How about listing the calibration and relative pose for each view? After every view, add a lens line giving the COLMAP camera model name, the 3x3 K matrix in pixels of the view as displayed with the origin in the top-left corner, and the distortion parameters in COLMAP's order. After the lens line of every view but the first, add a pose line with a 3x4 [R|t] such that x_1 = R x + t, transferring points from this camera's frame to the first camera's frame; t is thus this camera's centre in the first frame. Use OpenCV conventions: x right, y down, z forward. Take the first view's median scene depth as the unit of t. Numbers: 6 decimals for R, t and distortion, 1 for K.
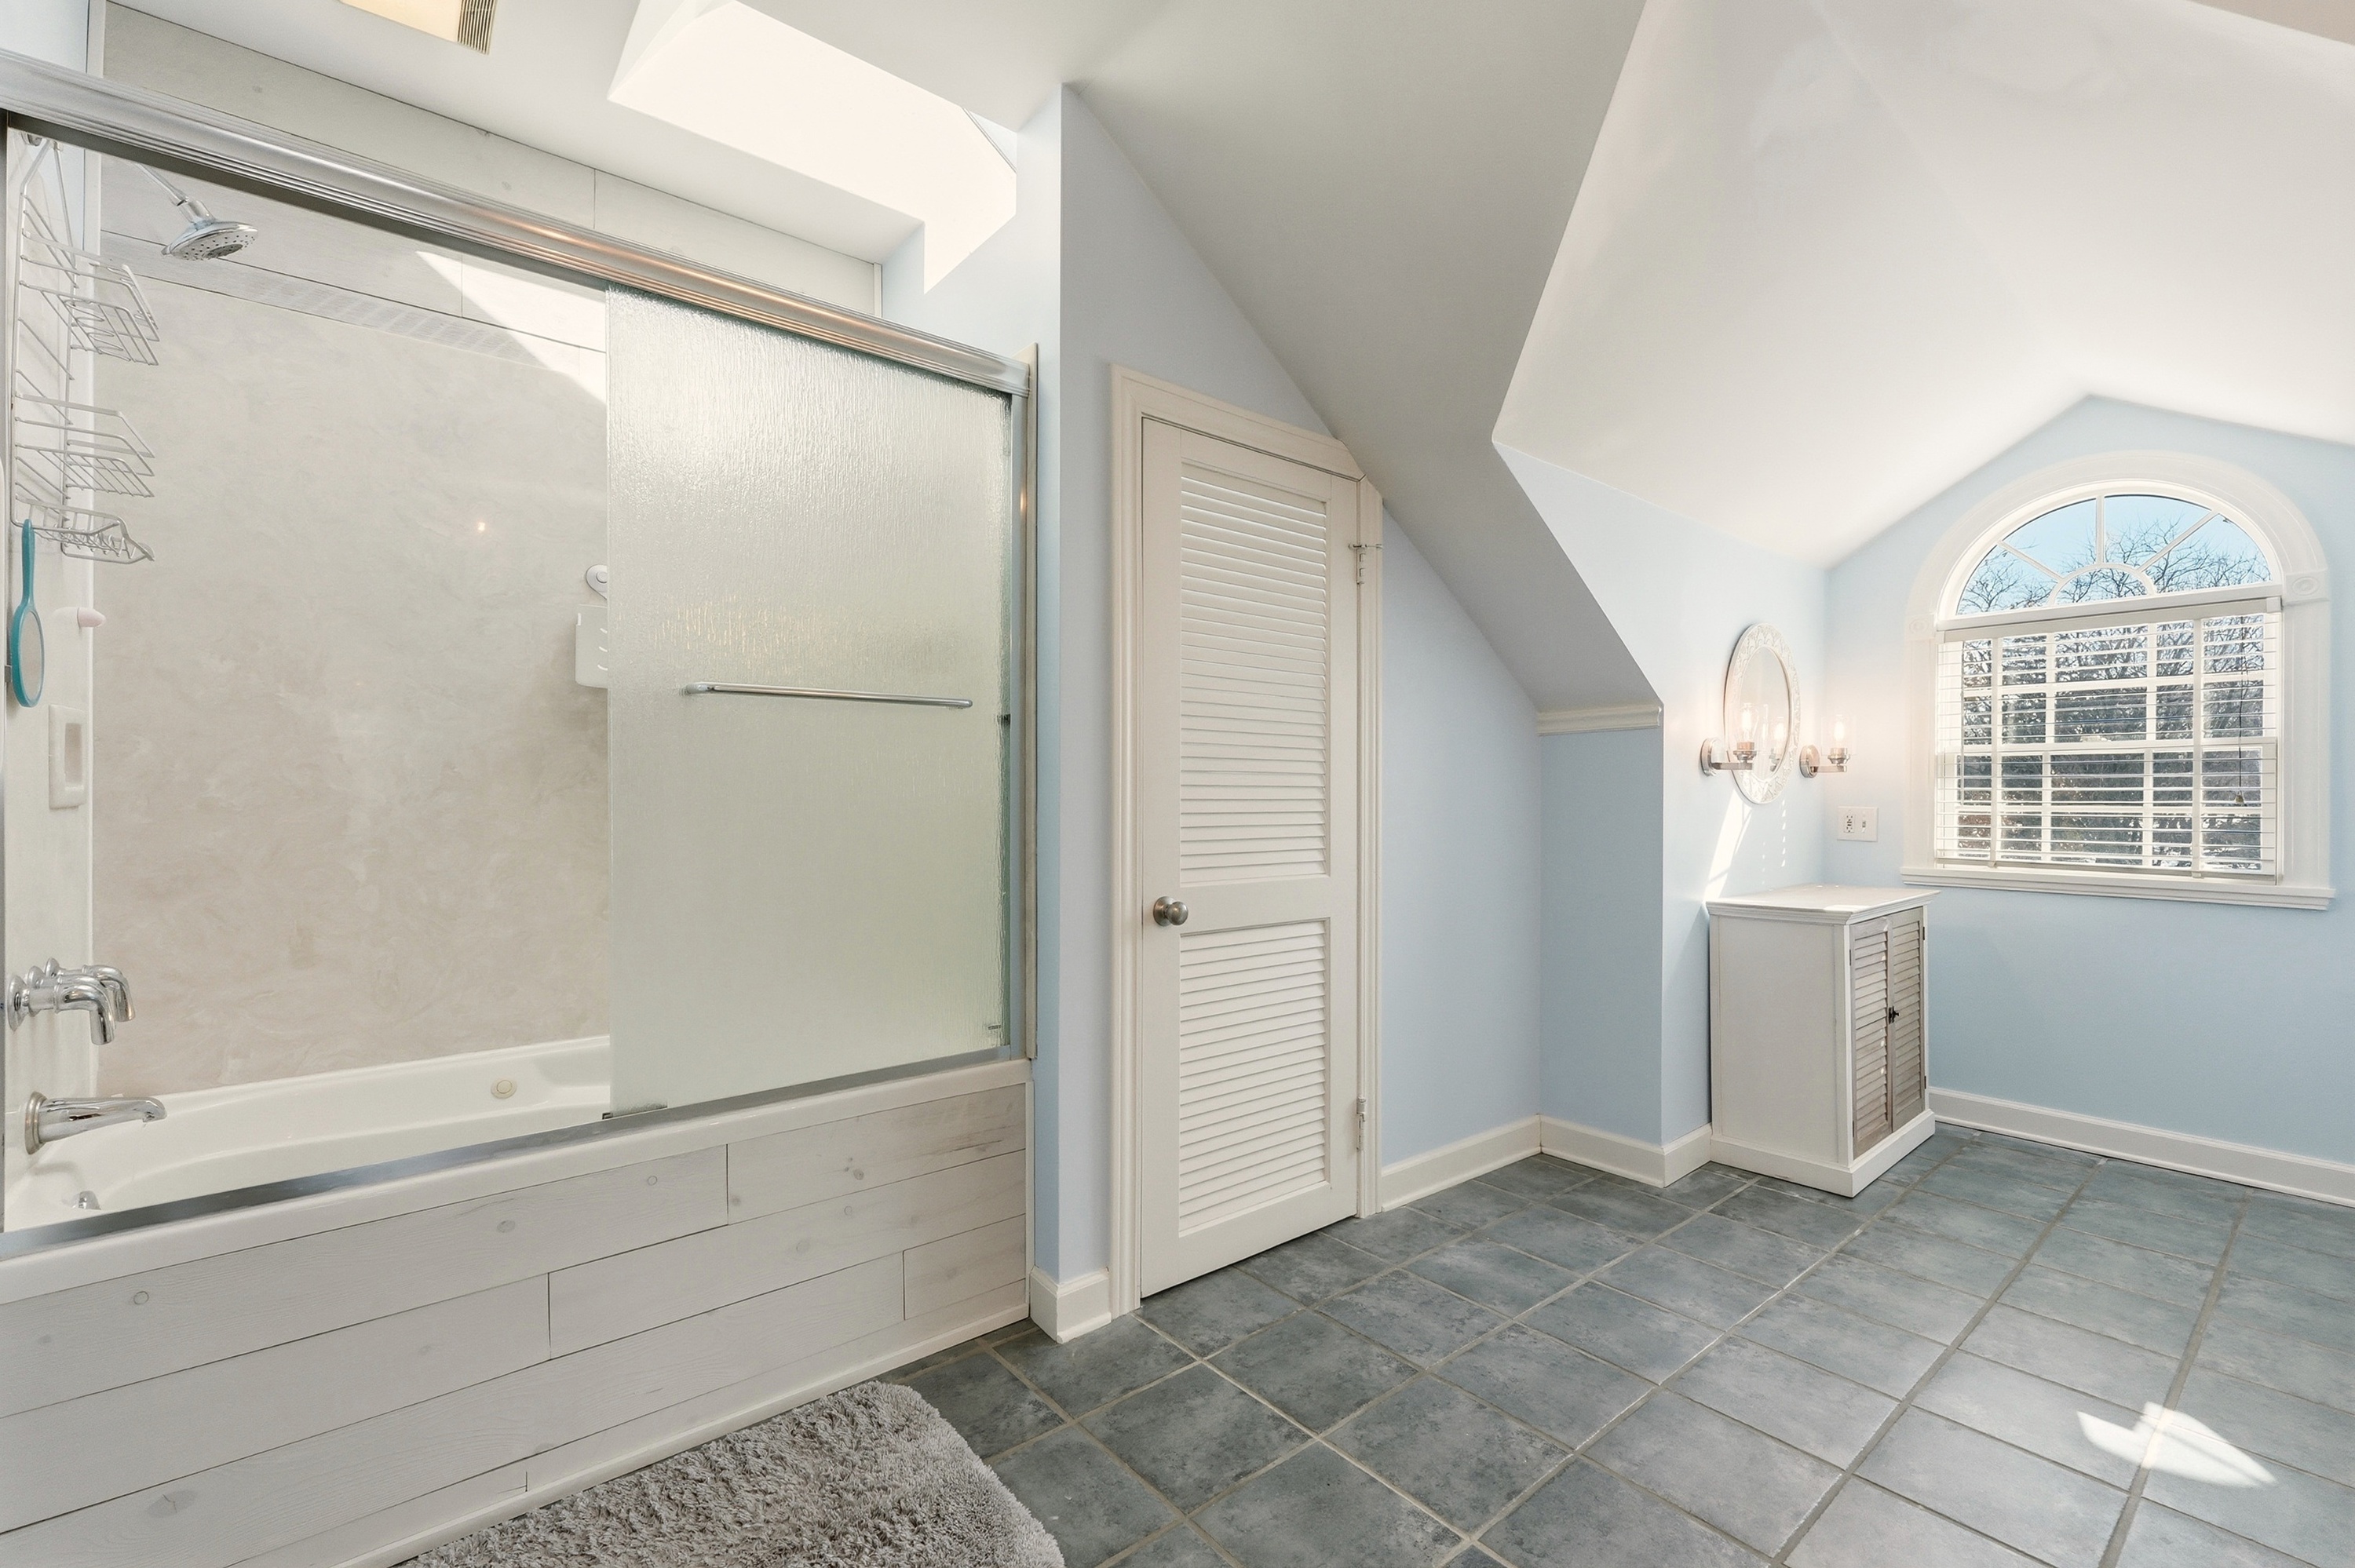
lens RADIAL K [[994.8, 0, 1176.0], [0, 994.8, 785.4], [0, 0, 1]] dist [-0.000795, 0.000506]
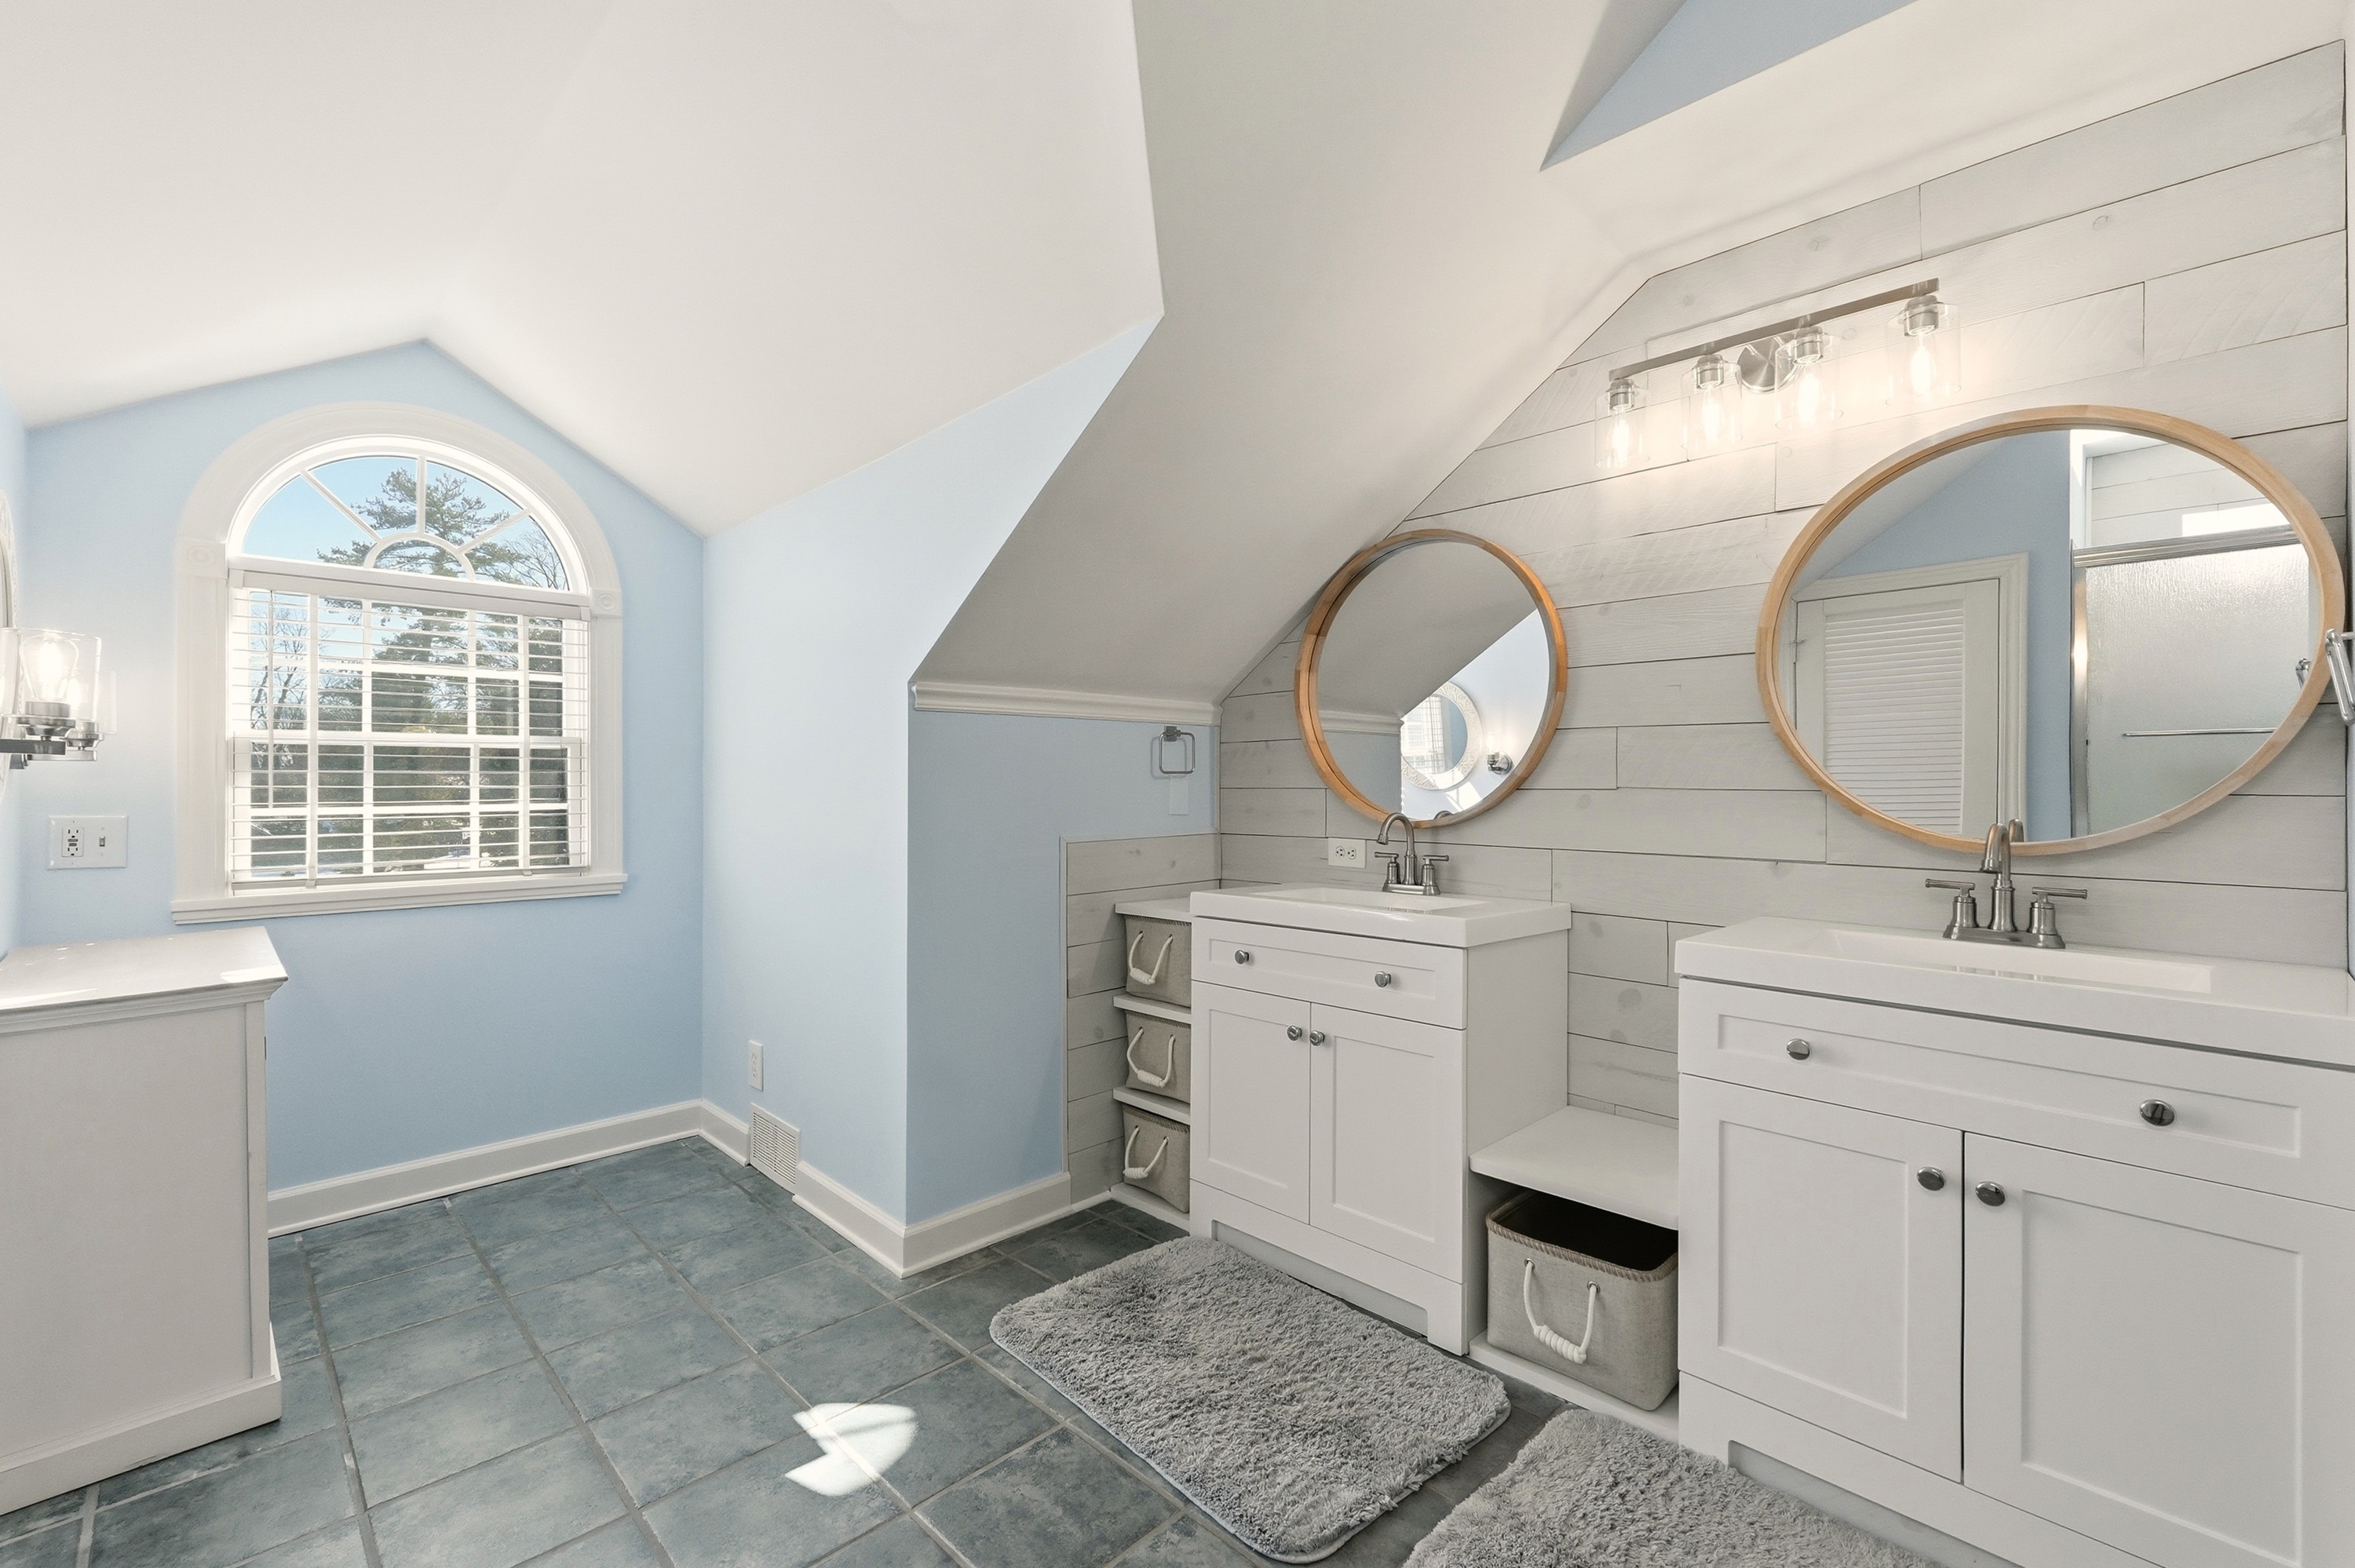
lens RADIAL K [[994.8, 0, 1163.5], [0, 994.8, 785.5], [0, 0, 1]] dist [-0.000795, 0.000506]
pose [[-0.085554, -0.001445, 0.996332, -0.013415], [-0.000008, 0.999999, 0.001449, 0.001263], [-0.996334, 0.000116, -0.085554, 0.440164]]
